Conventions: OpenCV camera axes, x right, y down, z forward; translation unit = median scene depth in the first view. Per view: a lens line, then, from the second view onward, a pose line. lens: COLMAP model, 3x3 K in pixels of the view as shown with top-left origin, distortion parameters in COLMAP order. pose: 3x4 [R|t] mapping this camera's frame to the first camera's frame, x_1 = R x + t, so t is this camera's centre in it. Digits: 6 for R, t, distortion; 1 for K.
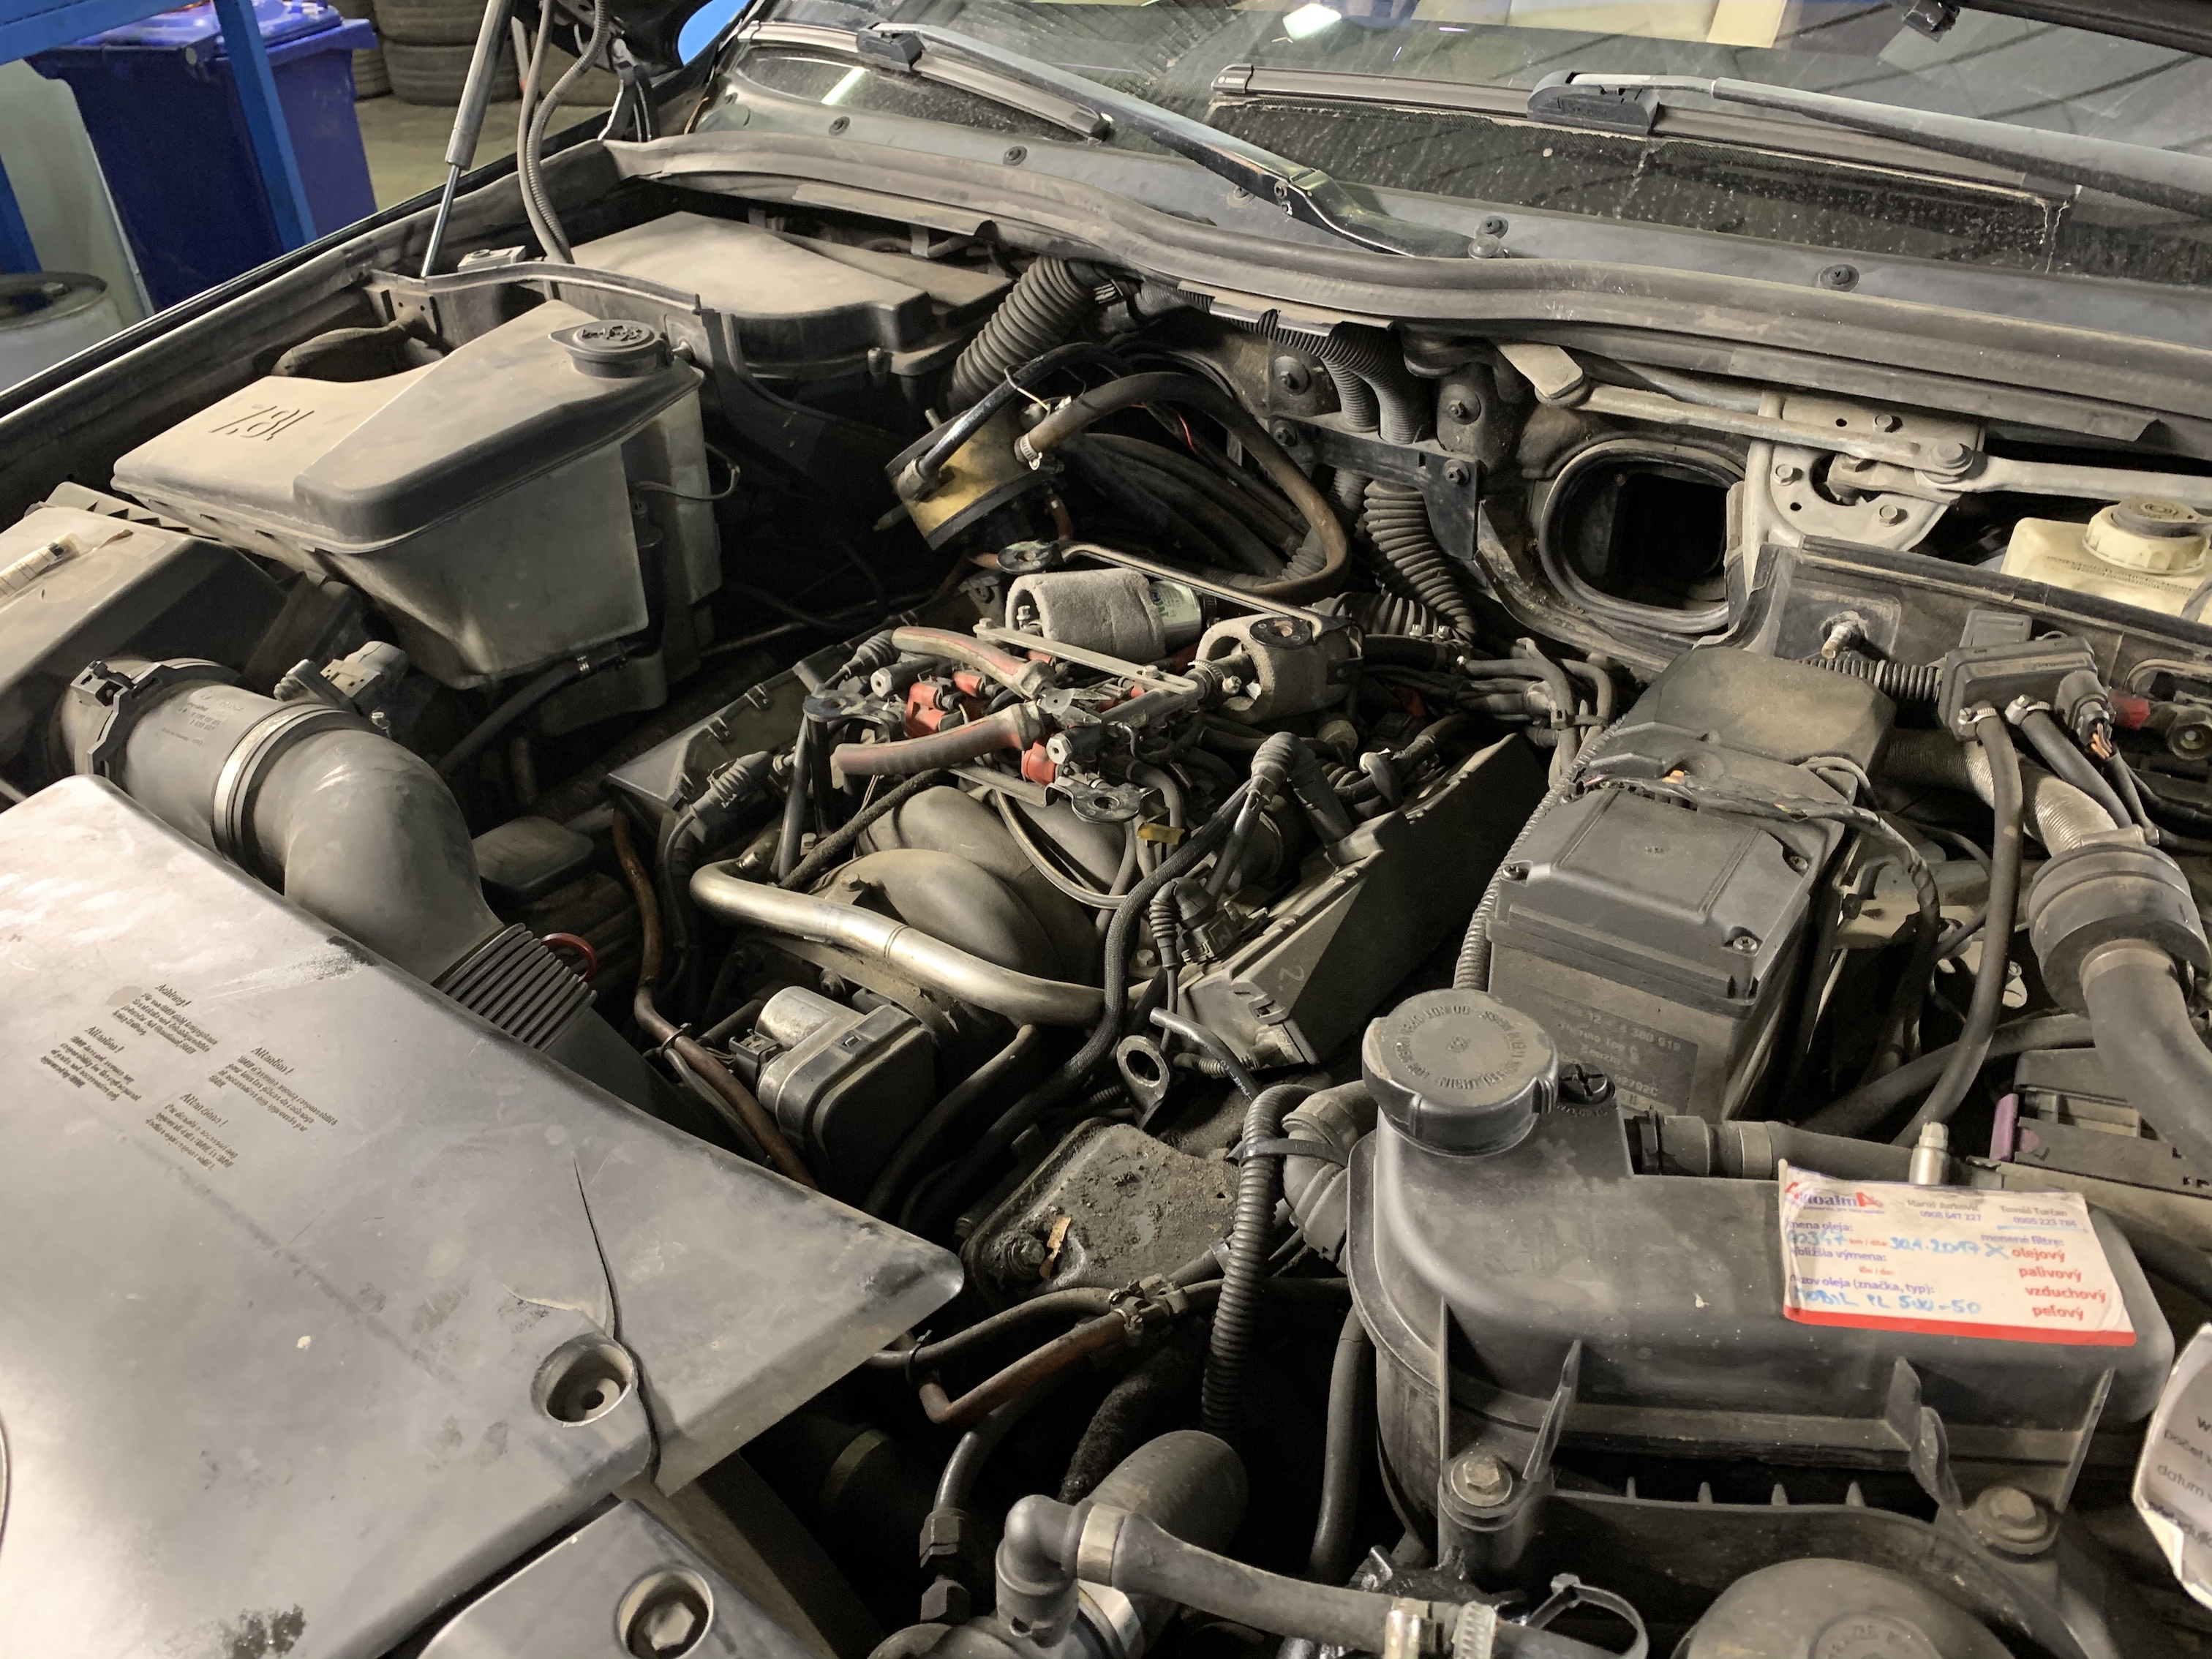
lens RADIAL K [[1700.6, 0, 1091.5], [0, 1700.6, 841.6], [0, 0, 1]] dist [0.032452, -0.028934]
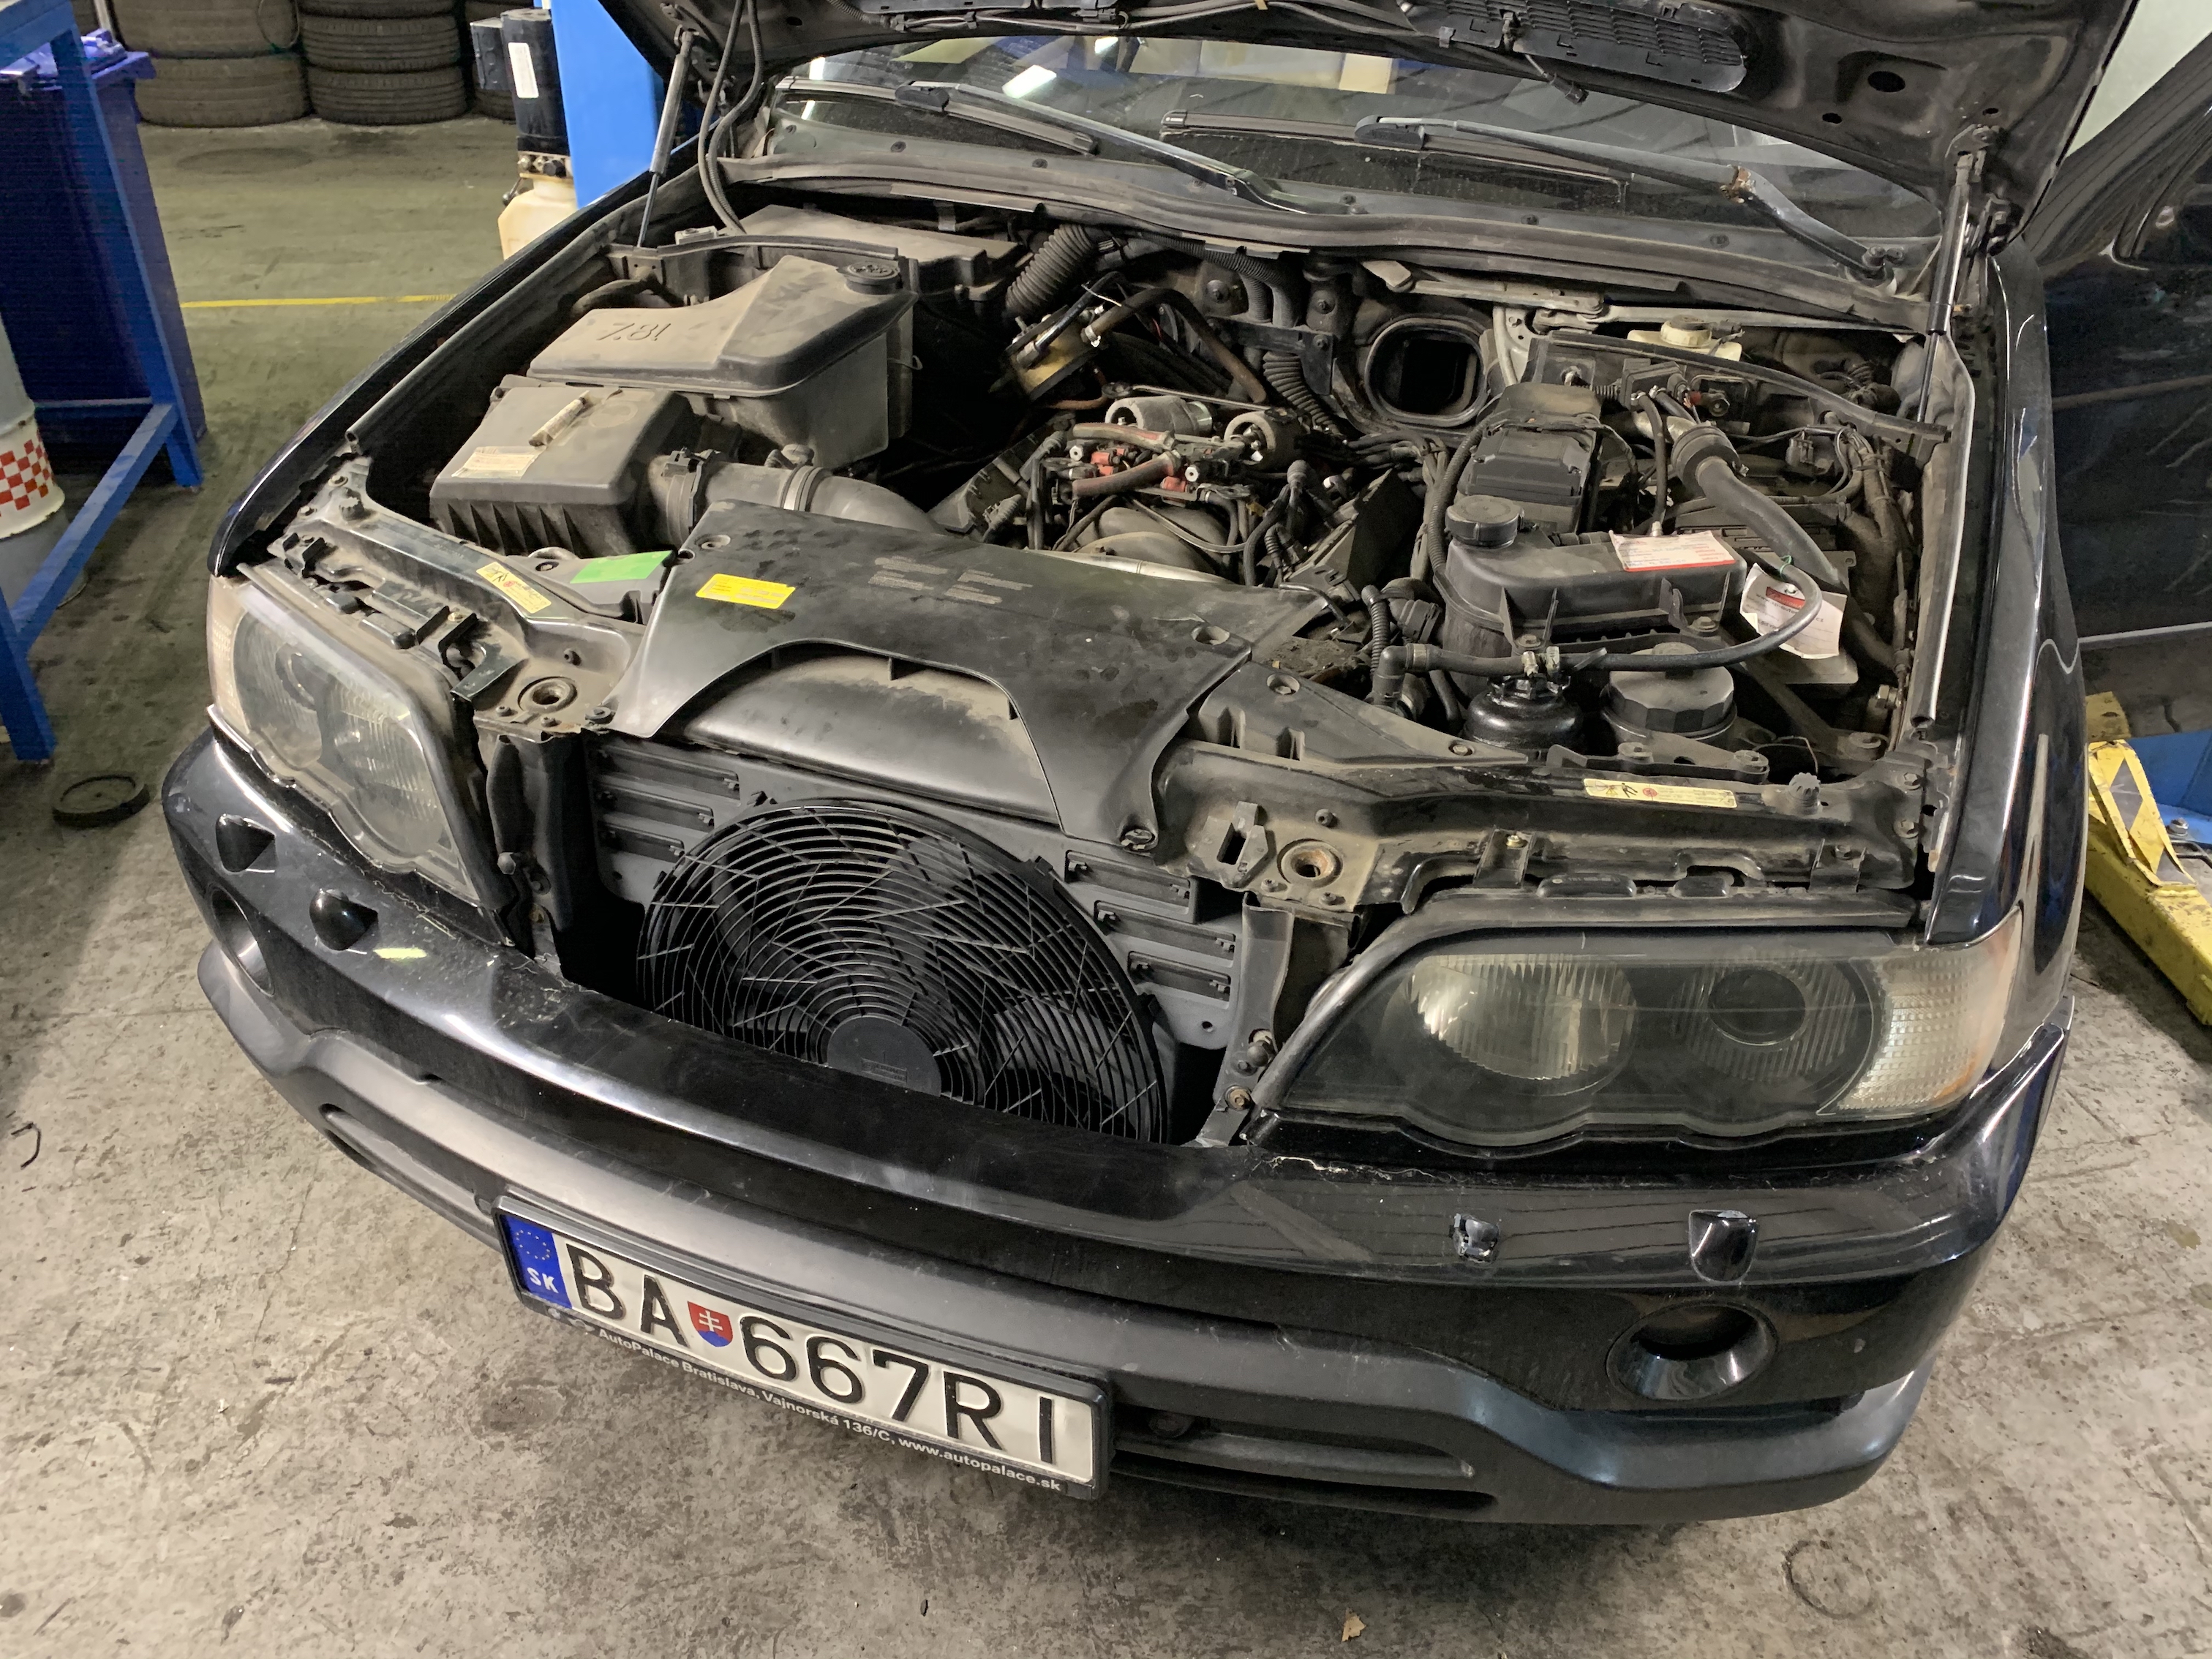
lens RADIAL K [[1700.6, 0, 1118.3], [0, 1700.6, 823.1], [0, 0, 1]] dist [0.032452, -0.028934]
pose [[0.961106, -0.106215, 0.254940, -0.539337], [0.110877, 0.993826, -0.003941, 0.286986], [-0.252947, 0.032054, 0.966949, -0.693470]]
